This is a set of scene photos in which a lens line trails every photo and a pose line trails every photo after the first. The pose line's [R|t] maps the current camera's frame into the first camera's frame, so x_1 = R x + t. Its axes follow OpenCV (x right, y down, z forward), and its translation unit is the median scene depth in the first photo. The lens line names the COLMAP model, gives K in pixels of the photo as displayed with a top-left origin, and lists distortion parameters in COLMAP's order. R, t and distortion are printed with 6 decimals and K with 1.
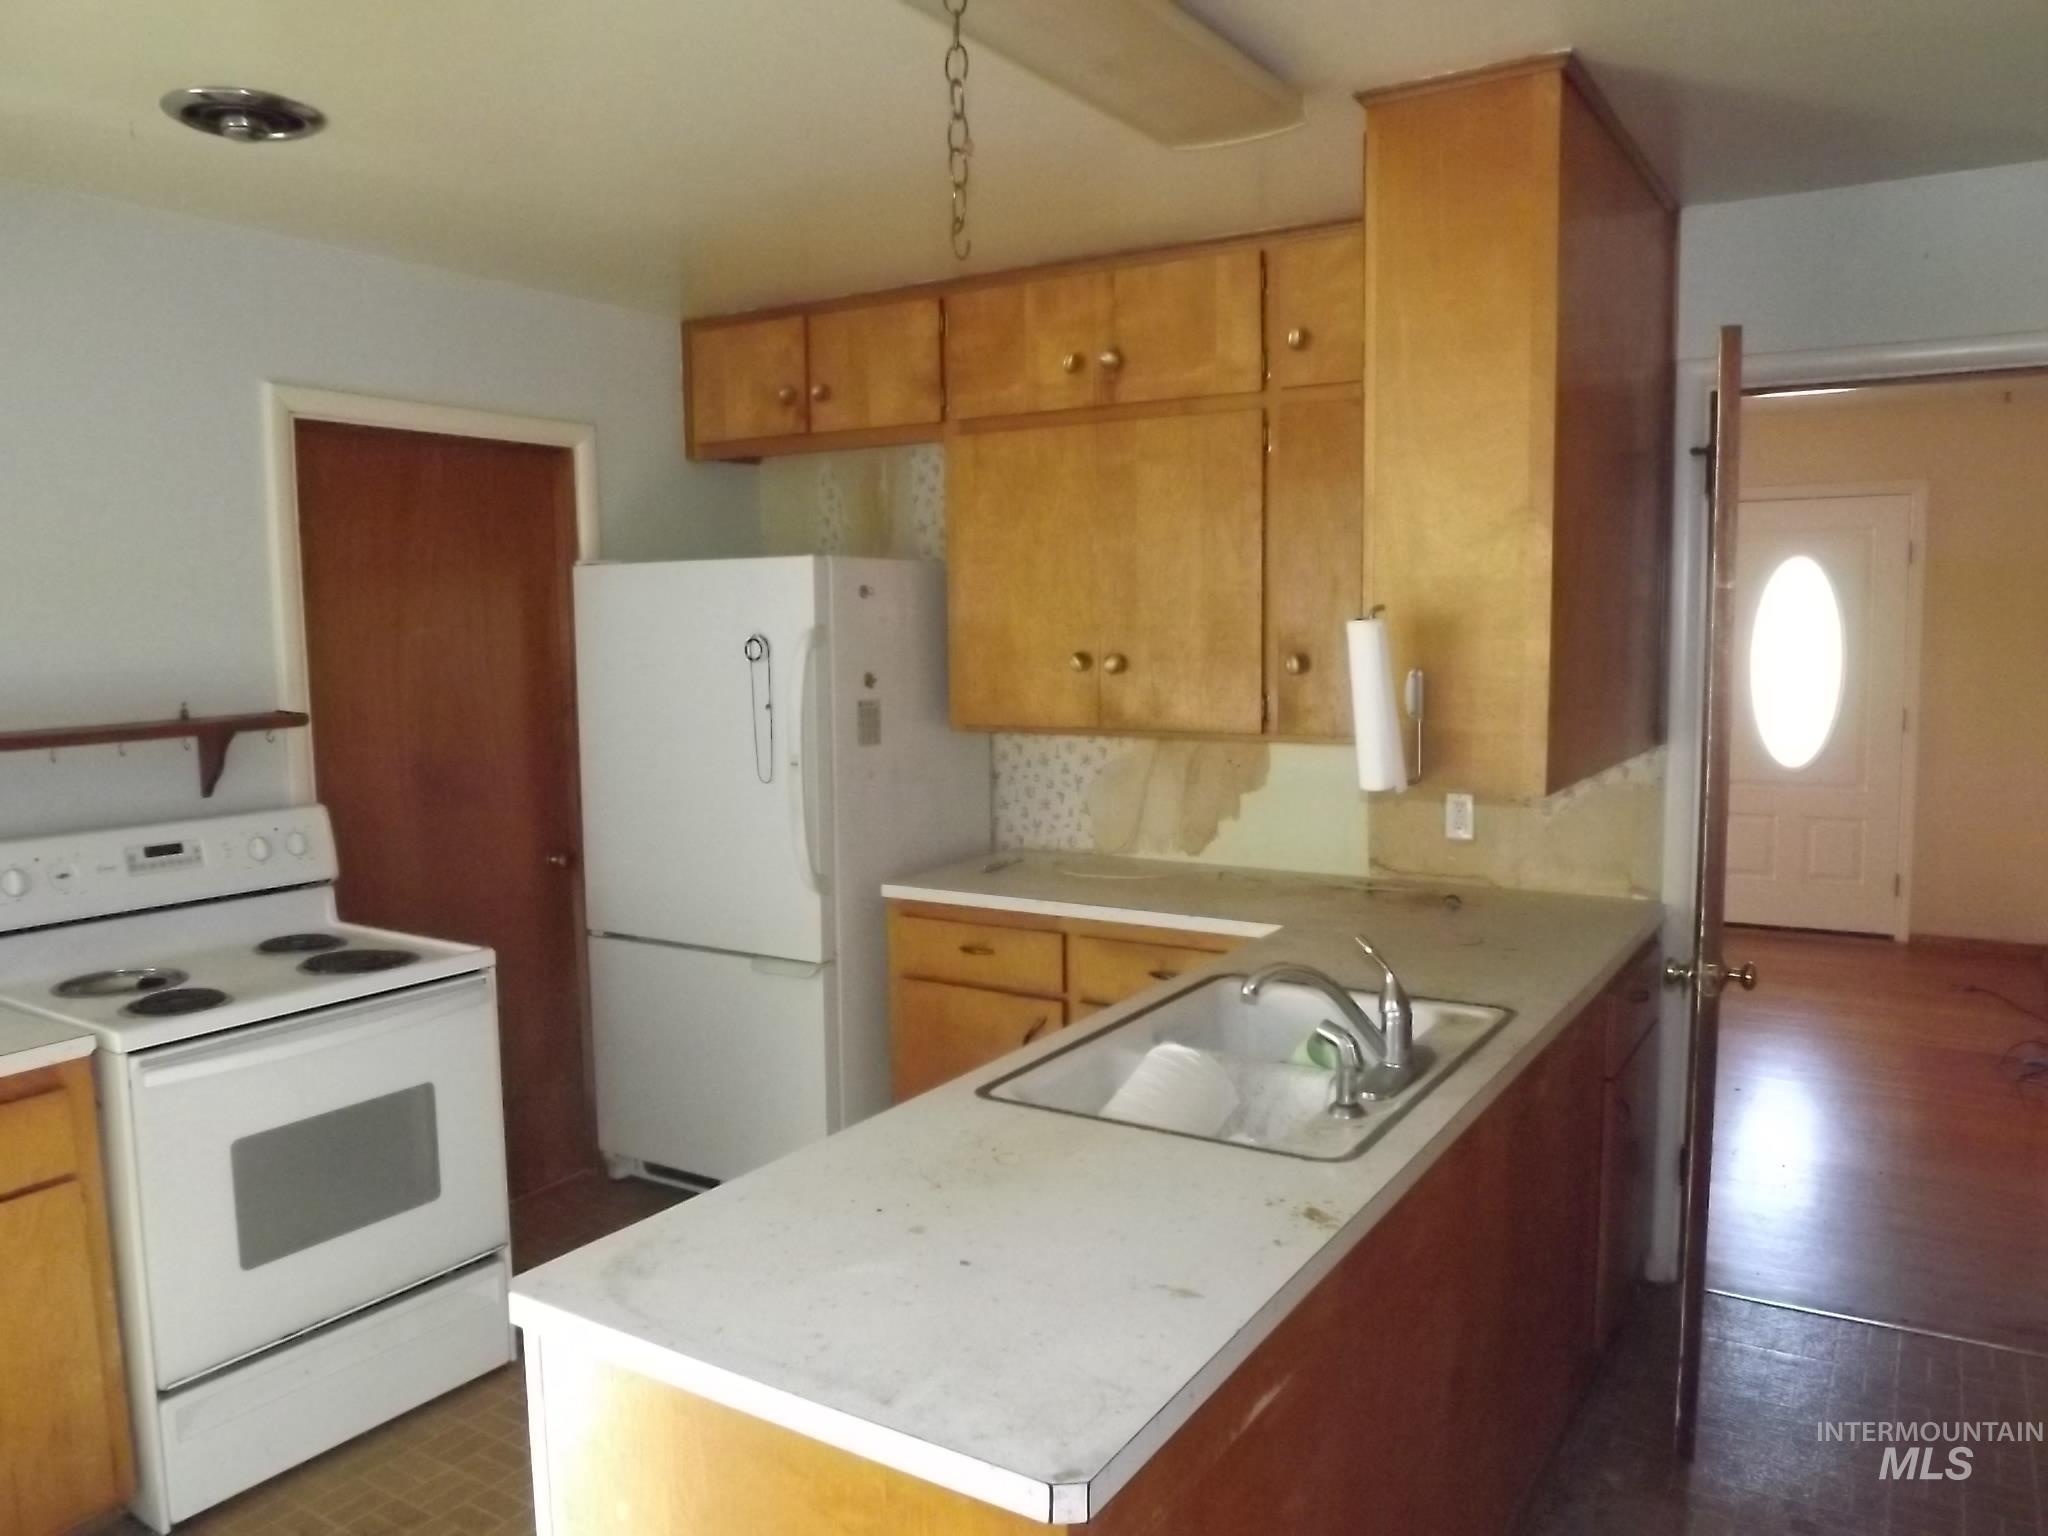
lens RADIAL K [[1513.6, 0, 1029.6], [0, 1513.6, 779.2], [0, 0, 1]] dist [-0.032804, 0.000704]
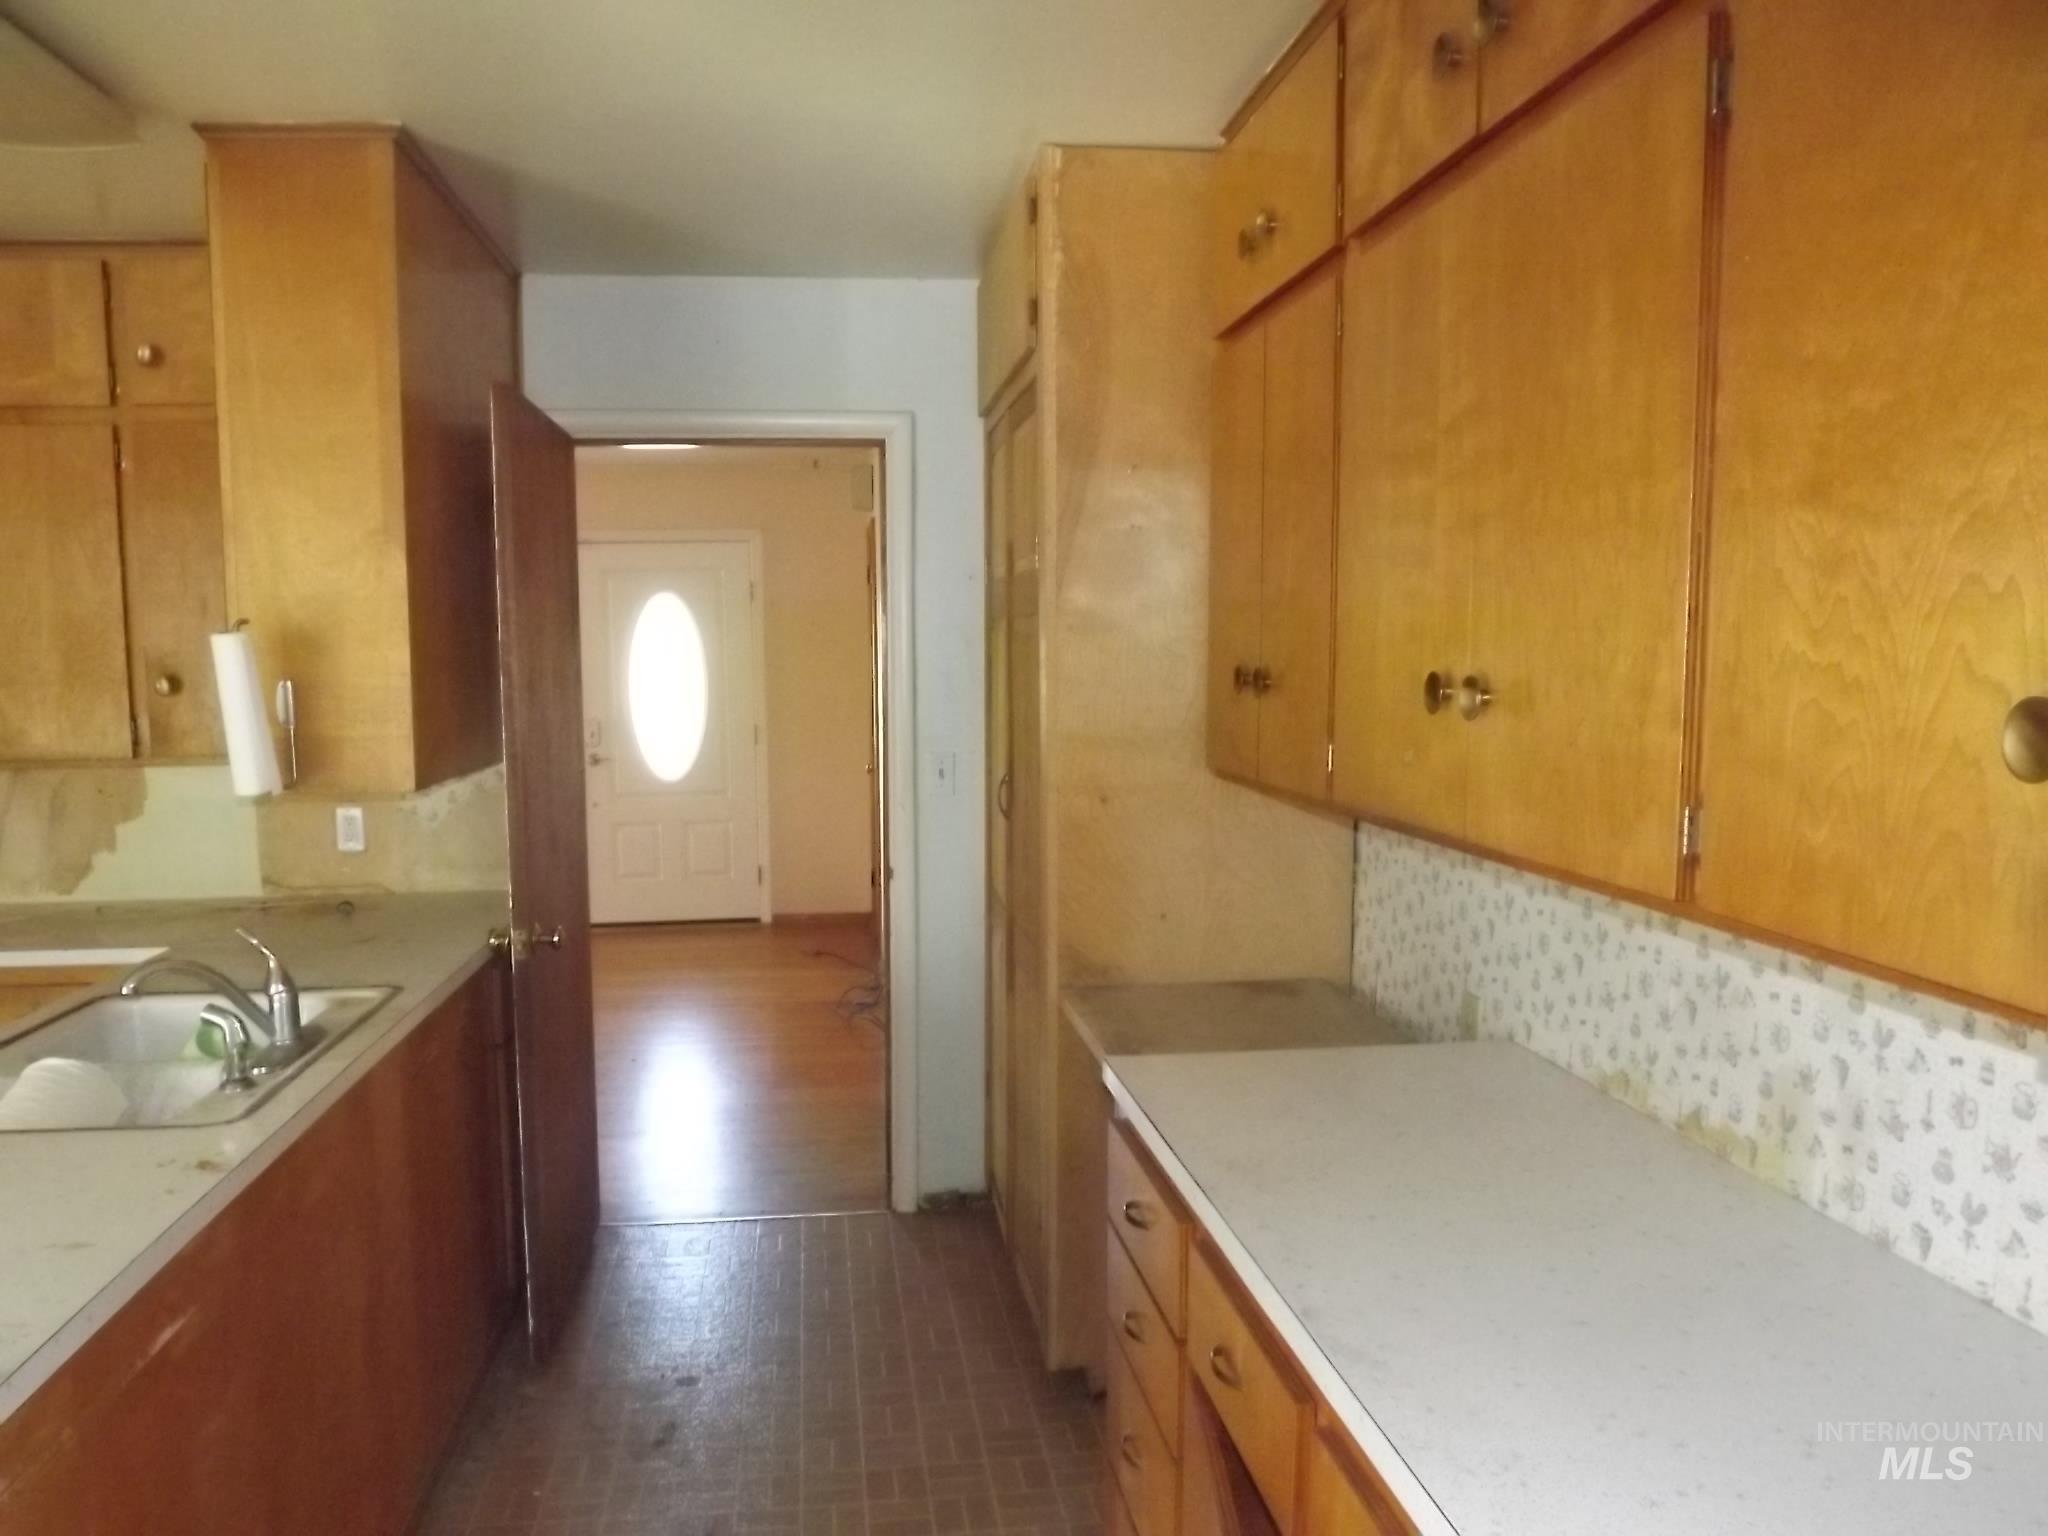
lens RADIAL K [[1513.5, 0, 1018.3], [0, 1513.5, 806.5], [0, 0, 1]] dist [-0.098675, 0.049561]
pose [[0.773008, -0.064872, 0.631071, -0.004710], [0.068634, 0.997471, 0.018466, 0.023928], [-0.630673, 0.029039, 0.775505, -0.093097]]
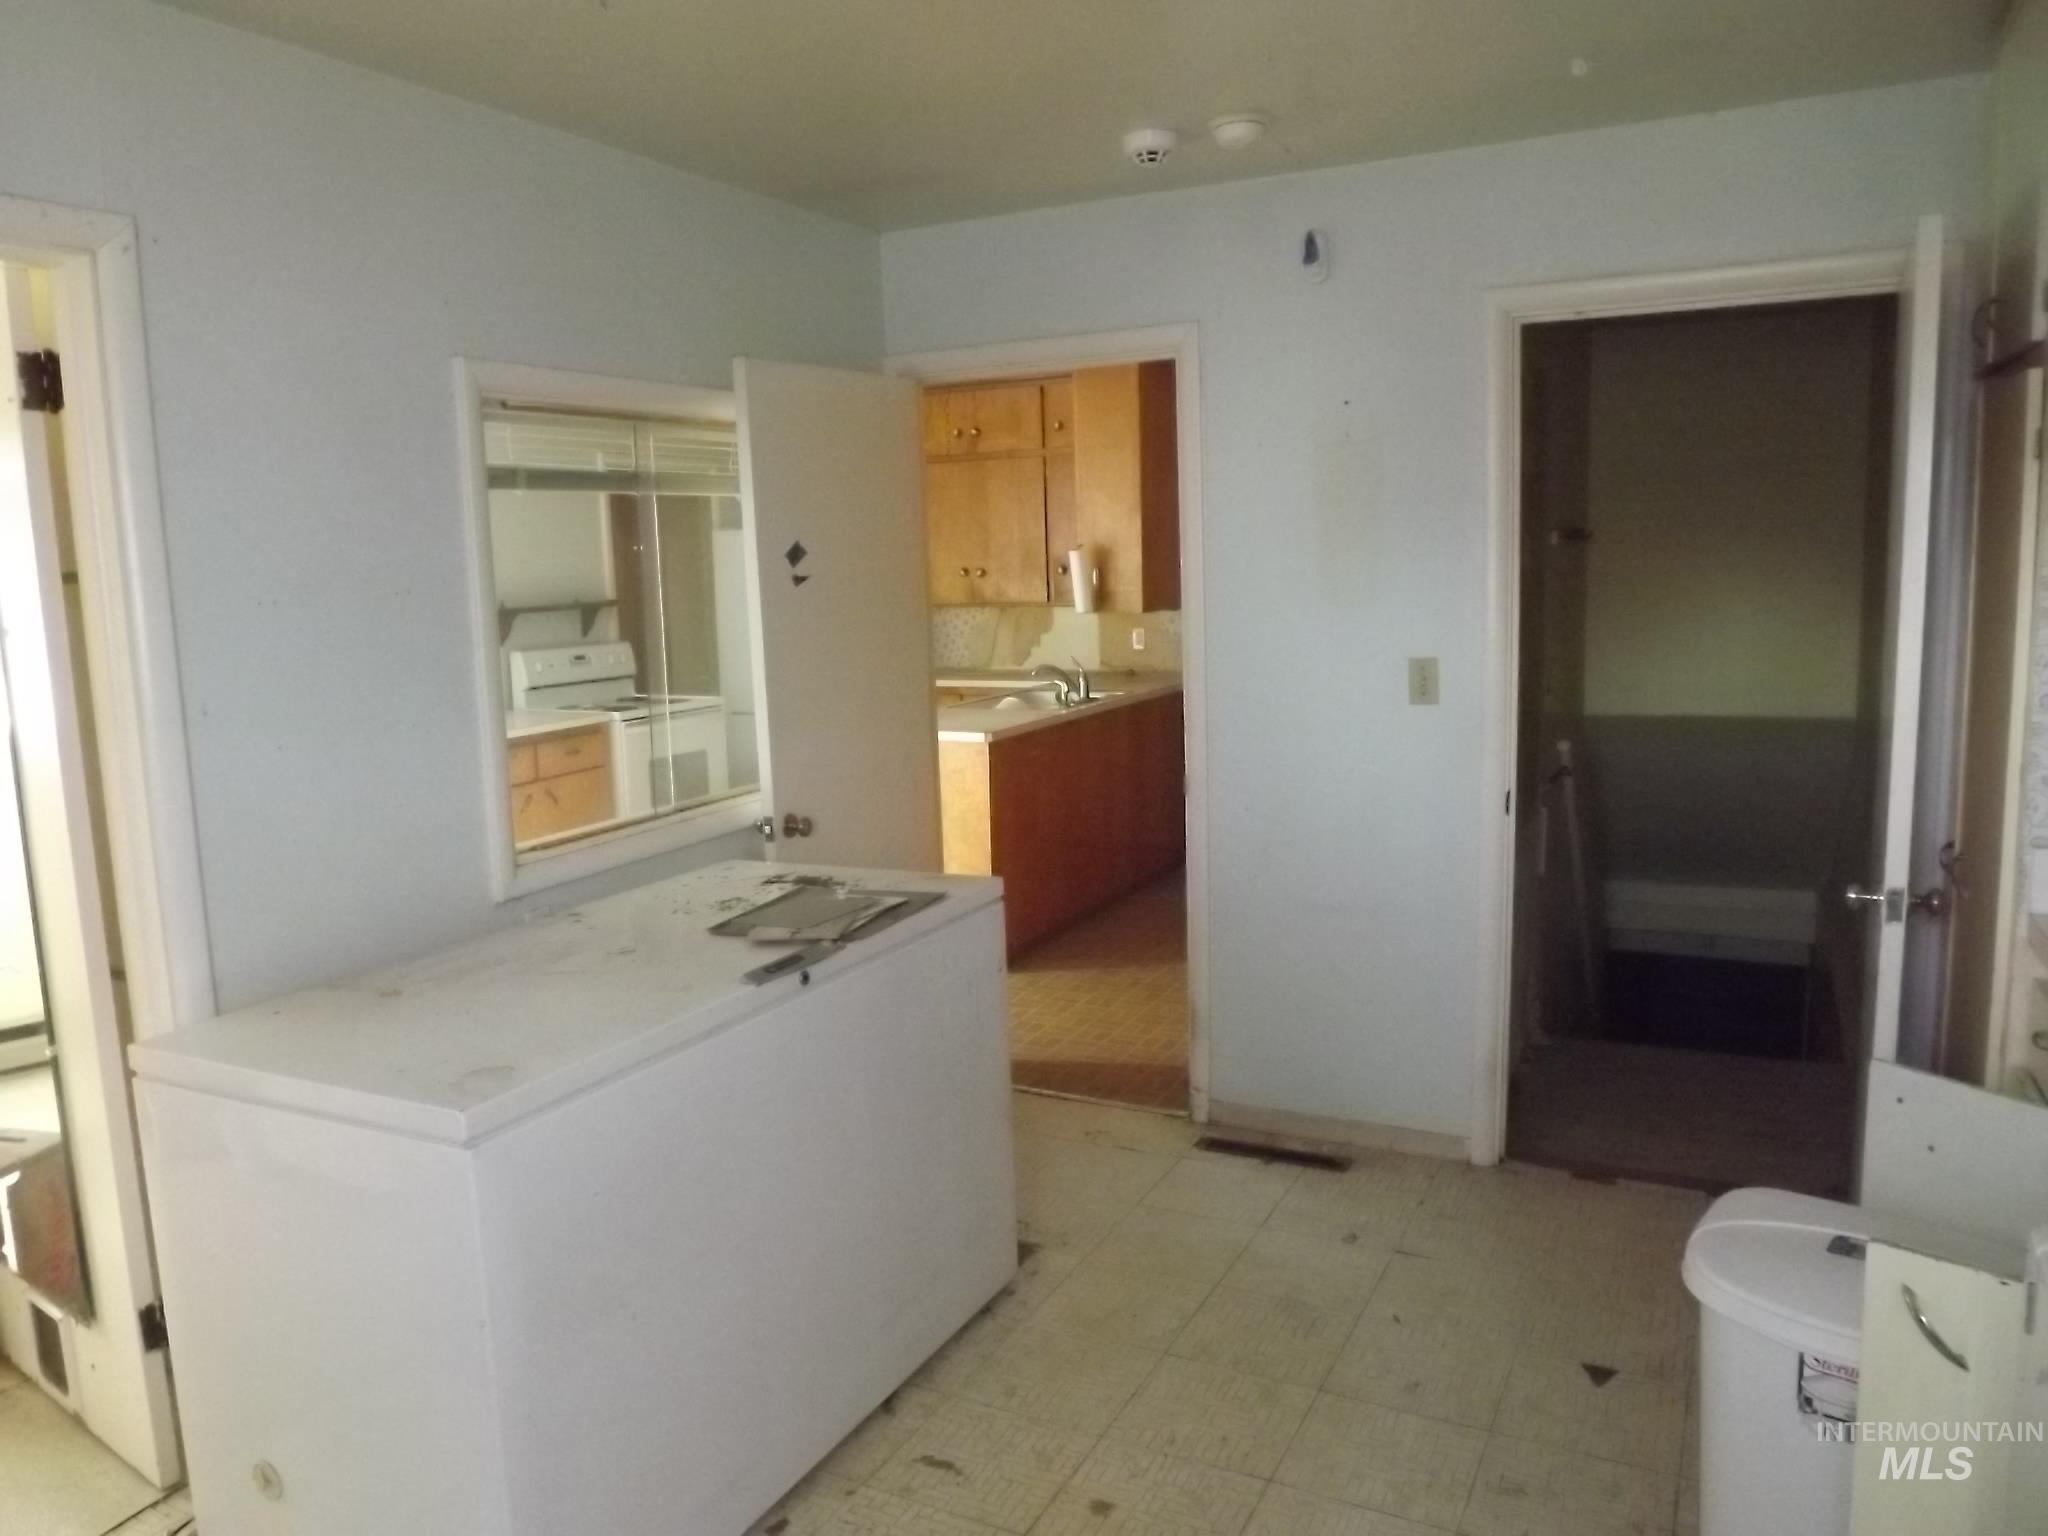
lens RADIAL K [[1513.6, 0, 1029.6], [0, 1513.6, 779.2], [0, 0, 1]] dist [-0.032804, 0.000704]
pose [[0.994219, -0.032681, 0.102277, -0.115536], [0.028391, 0.998666, 0.043119, 0.141313], [-0.103550, -0.039966, 0.993821, -1.298070]]
